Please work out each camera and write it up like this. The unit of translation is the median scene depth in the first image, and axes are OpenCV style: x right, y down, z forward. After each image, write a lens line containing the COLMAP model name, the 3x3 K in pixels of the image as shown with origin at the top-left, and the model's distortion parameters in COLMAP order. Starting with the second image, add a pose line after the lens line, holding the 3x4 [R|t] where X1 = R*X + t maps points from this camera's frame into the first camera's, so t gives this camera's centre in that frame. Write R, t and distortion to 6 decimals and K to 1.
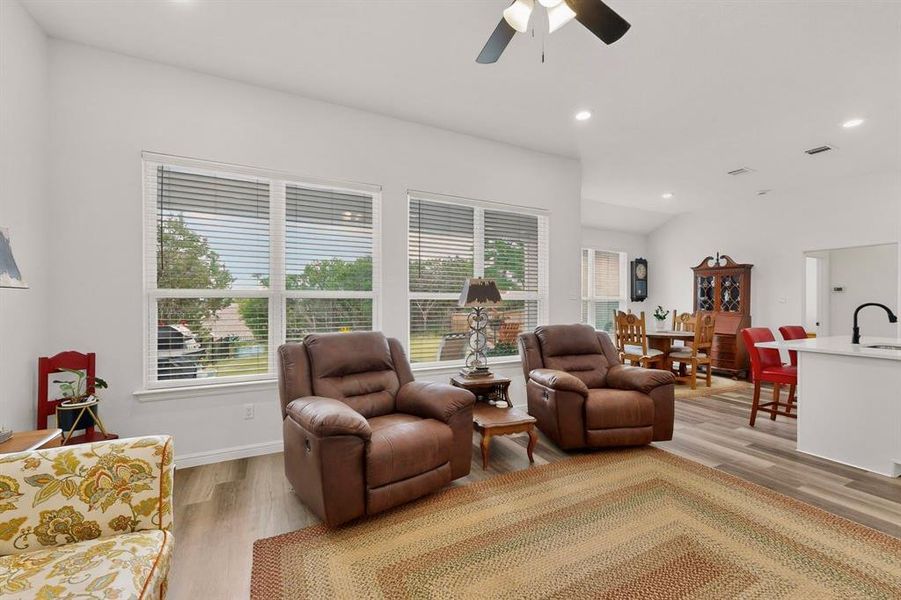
lens RADIAL K [[365.7, 0, 452.2], [0, 365.7, 300.2], [0, 0, 1]] dist [0.000294, 0.000067]
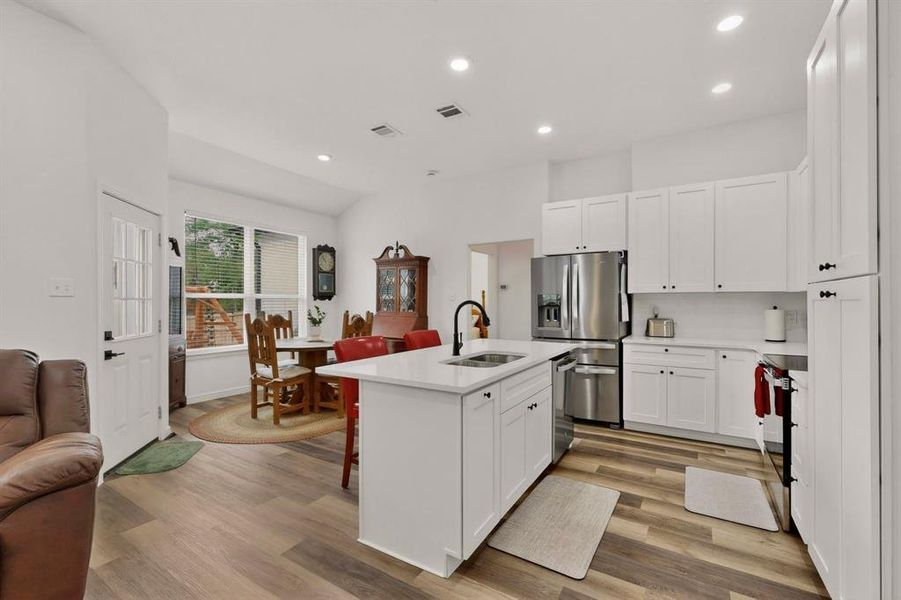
lens RADIAL K [[393.0, 0, 448.8], [0, 393.0, 299.7], [0, 0, 1]] dist [0.000765, 0.000880]
pose [[0.847140, -0.003415, 0.531359, 0.353525], [0.002828, 0.999994, 0.001919, 0.002163], [-0.531362, -0.000123, 0.847145, 0.175646]]
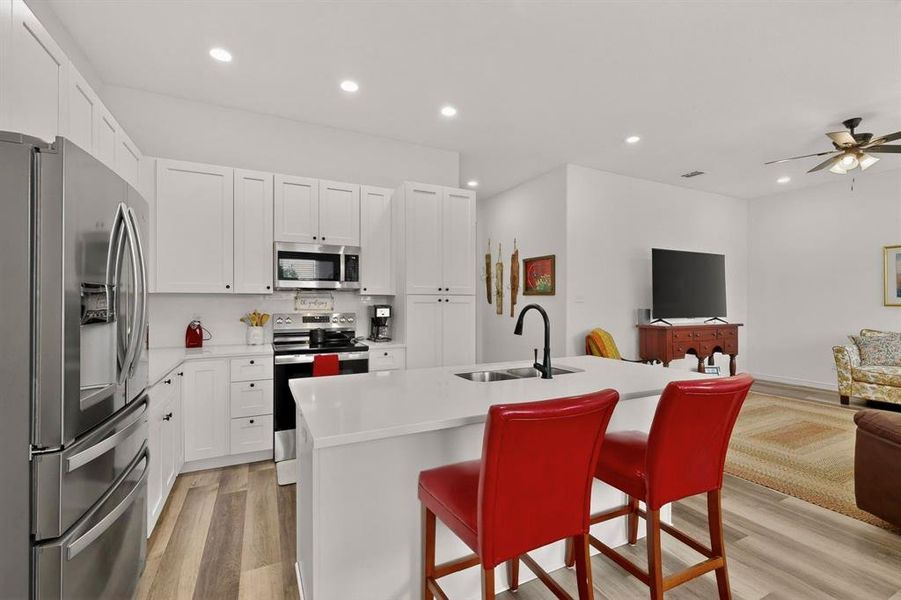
lens RADIAL K [[393.0, 0, 452.1], [0, 393.0, 299.2], [0, 0, 1]] dist [0.000765, 0.000880]
pose [[-0.999939, -0.006800, -0.008739, 0.666553], [-0.006733, 0.999948, -0.007605, 0.002515], [0.008790, -0.007546, -0.999933, 0.851519]]
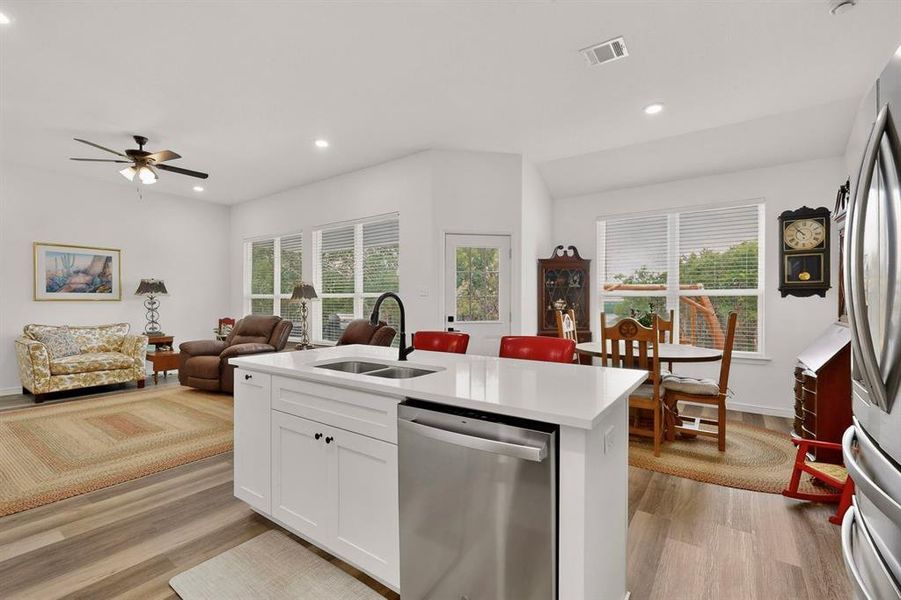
lens RADIAL K [[393.0, 0, 449.6], [0, 393.0, 302.6], [0, 0, 1]] dist [0.000765, 0.000880]
pose [[0.476883, -0.004274, -0.878956, 0.914562], [0.004201, 0.999988, -0.002583, 0.013805], [0.878957, -0.002461, 0.476895, 0.404509]]
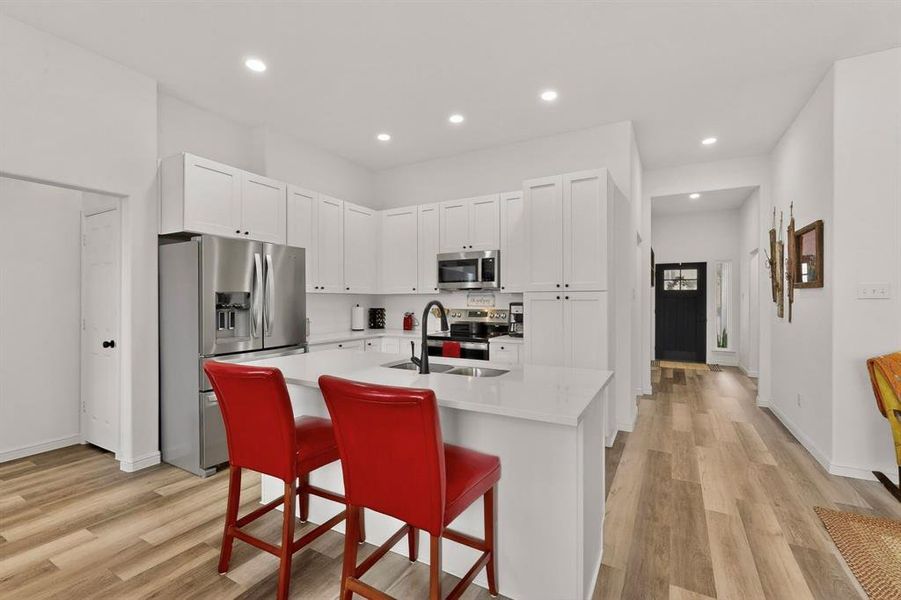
lens RADIAL K [[393.0, 0, 454.6], [0, 393.0, 299.4], [0, 0, 1]] dist [0.000765, 0.000880]
pose [[-0.570480, -0.002956, 0.821306, 0.310054], [-0.003502, 0.999993, 0.001166, 0.002508], [-0.821304, -0.002211, -0.570486, 0.696746]]
